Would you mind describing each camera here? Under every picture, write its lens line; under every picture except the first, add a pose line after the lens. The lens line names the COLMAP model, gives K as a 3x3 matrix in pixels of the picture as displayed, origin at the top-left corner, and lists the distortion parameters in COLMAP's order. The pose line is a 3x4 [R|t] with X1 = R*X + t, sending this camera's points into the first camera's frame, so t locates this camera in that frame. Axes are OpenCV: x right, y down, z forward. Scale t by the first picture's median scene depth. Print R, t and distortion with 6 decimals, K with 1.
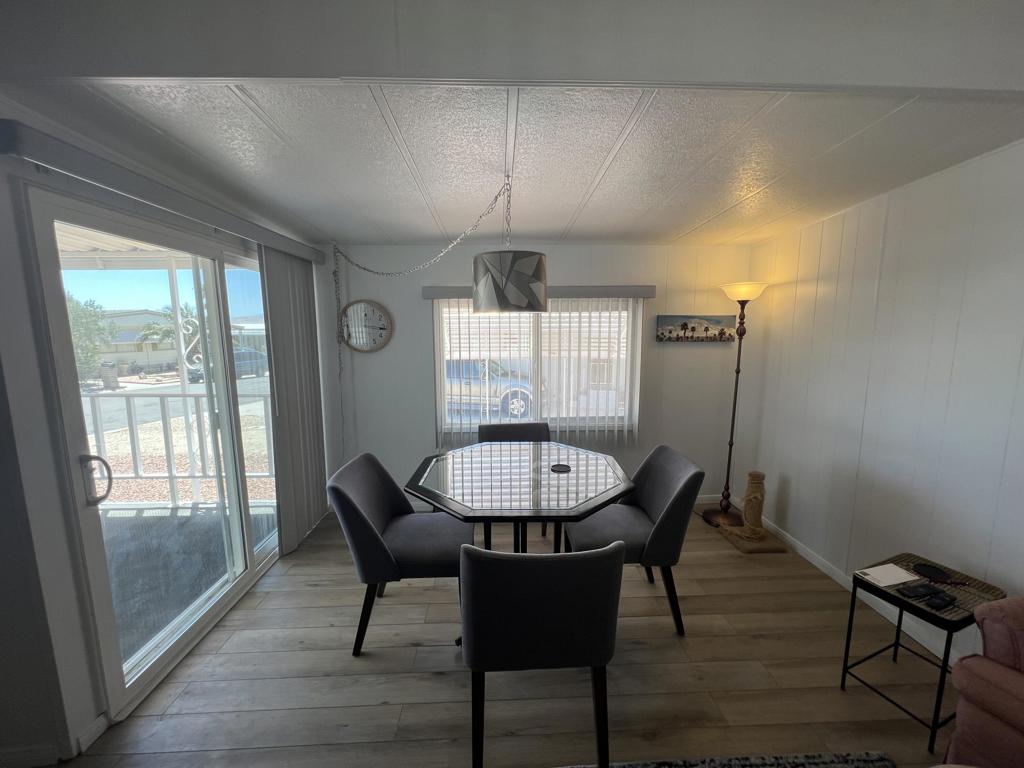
lens RADIAL K [[410.3, 0, 510.9], [0, 410.3, 385.6], [0, 0, 1]] dist [-0.003358, -0.000028]
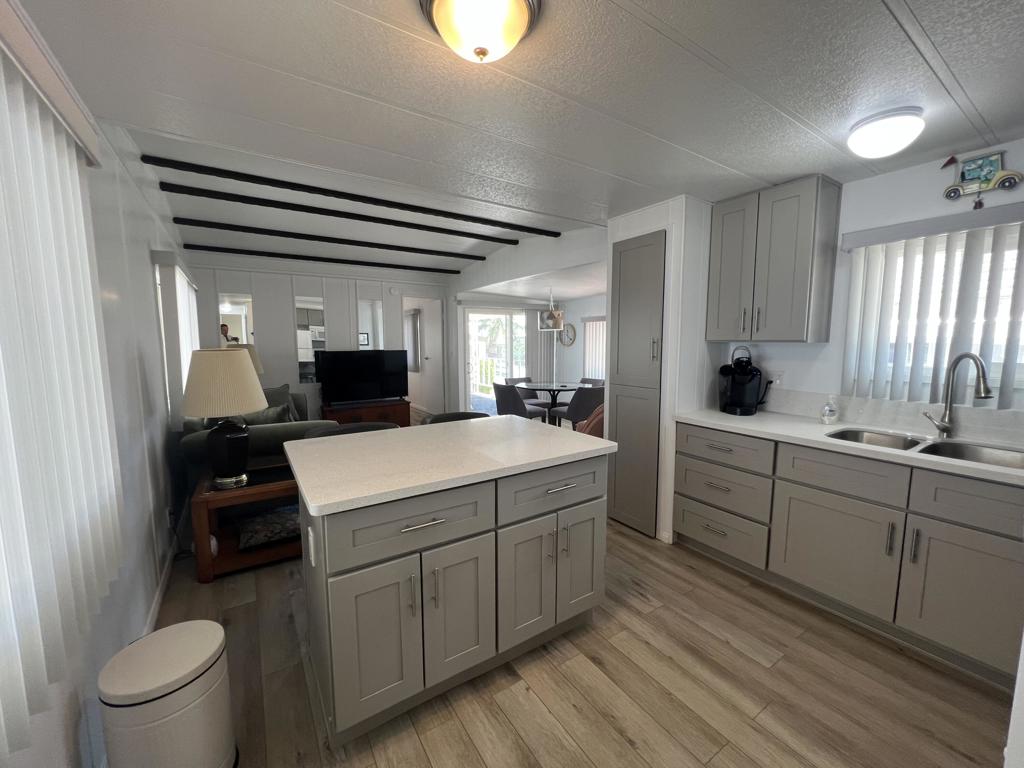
lens RADIAL K [[410.3, 0, 515.4], [0, 410.3, 384.6], [0, 0, 1]] dist [-0.003358, -0.000028]
pose [[0.527647, 0.093214, -0.844334, 2.739443], [-0.116422, 0.992517, 0.036819, 0.157810], [0.841448, 0.078872, 0.534551, -0.887382]]
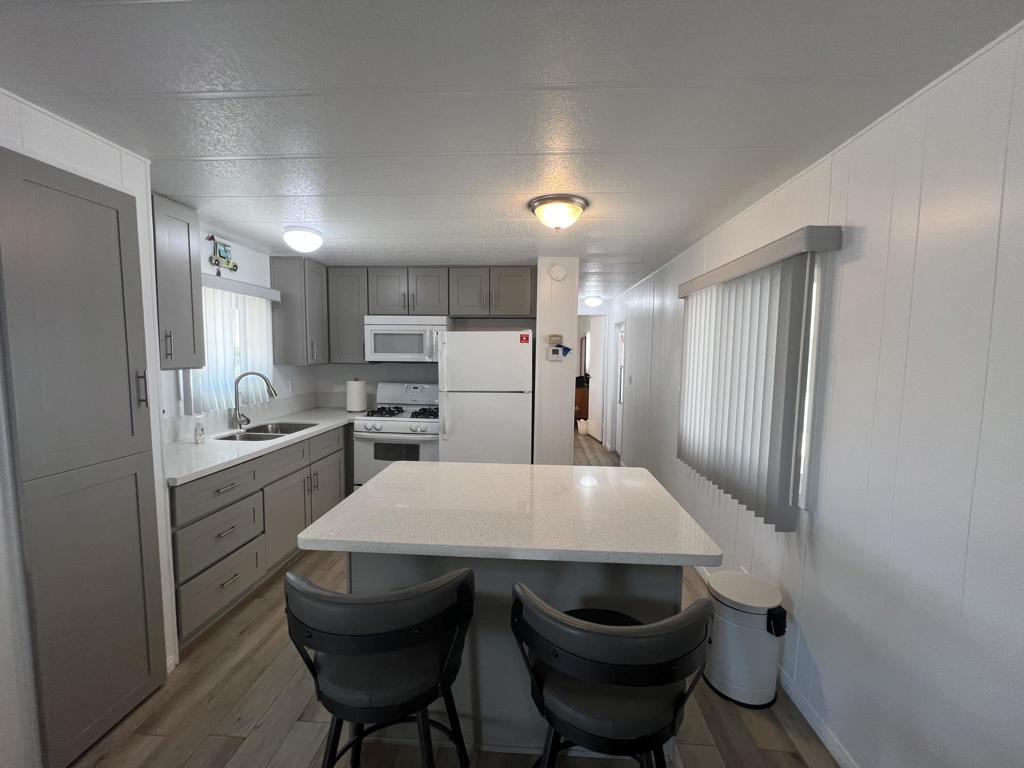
lens RADIAL K [[410.3, 0, 511.5], [0, 410.3, 385.2], [0, 0, 1]] dist [-0.003358, -0.000028]
pose [[0.101762, -0.076601, 0.991855, 0.795218], [0.121686, 0.990502, 0.064012, 0.052178], [-0.987338, 0.114181, 0.110117, -0.571211]]
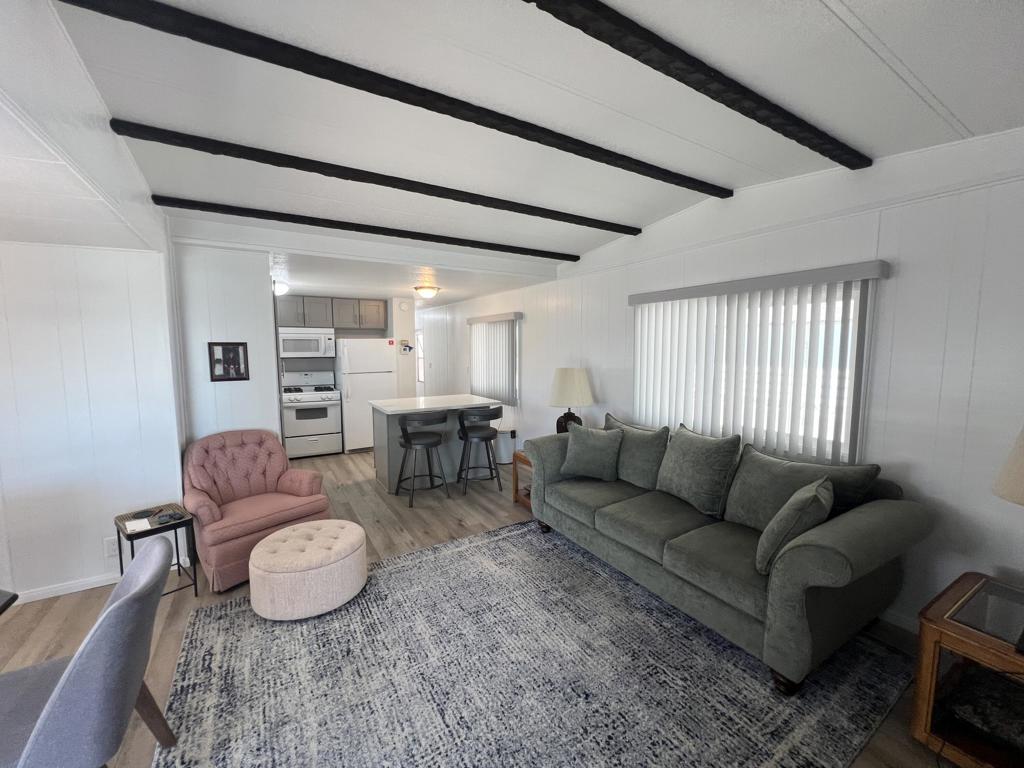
lens RADIAL K [[410.3, 0, 508.7], [0, 410.3, 384.5], [0, 0, 1]] dist [-0.003358, -0.000028]
pose [[-0.485209, -0.075192, 0.871159, -0.740308], [0.120718, 0.980995, 0.151909, -0.080629], [-0.866025, 0.178872, -0.466910, 0.311883]]
